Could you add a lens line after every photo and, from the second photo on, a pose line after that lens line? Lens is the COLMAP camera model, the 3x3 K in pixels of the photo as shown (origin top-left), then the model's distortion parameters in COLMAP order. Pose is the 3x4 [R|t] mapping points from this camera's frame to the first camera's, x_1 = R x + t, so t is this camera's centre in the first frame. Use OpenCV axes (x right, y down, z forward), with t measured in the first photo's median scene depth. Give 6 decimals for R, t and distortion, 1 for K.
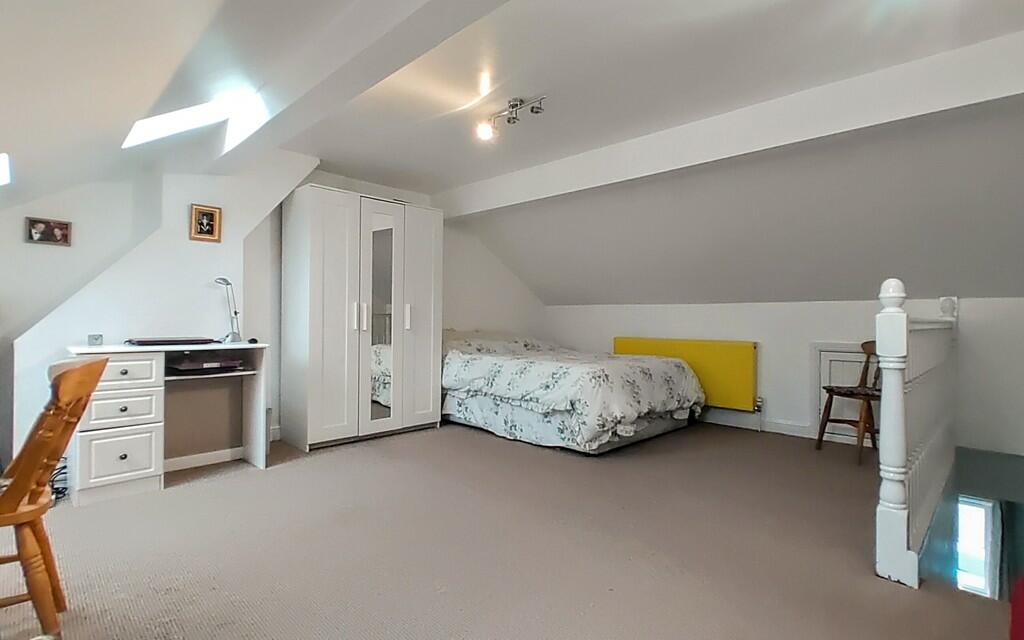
lens RADIAL K [[508.7, 0, 512.0], [0, 508.7, 320.0], [0, 0, 1]] dist [0.001186, -0.000199]
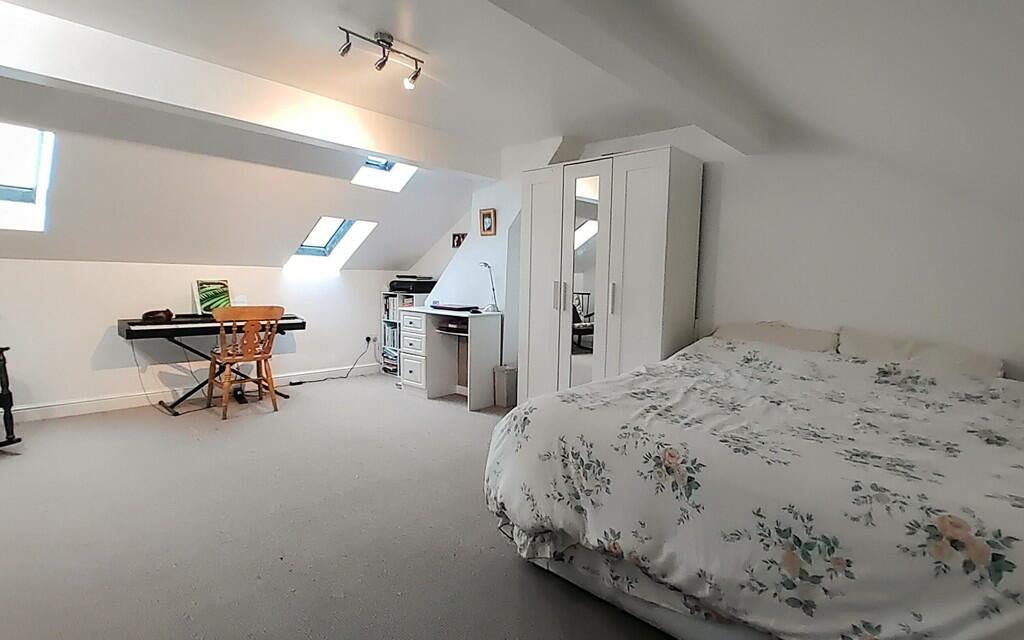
lens RADIAL K [[508.7, 0, 512.0], [0, 508.7, 320.0], [0, 0, 1]] dist [0.001186, -0.000199]
pose [[0.022646, 0.077933, -0.996701, 0.760400], [-0.033724, 0.996449, 0.077147, -0.039668], [0.999175, 0.031866, 0.025194, 1.041987]]
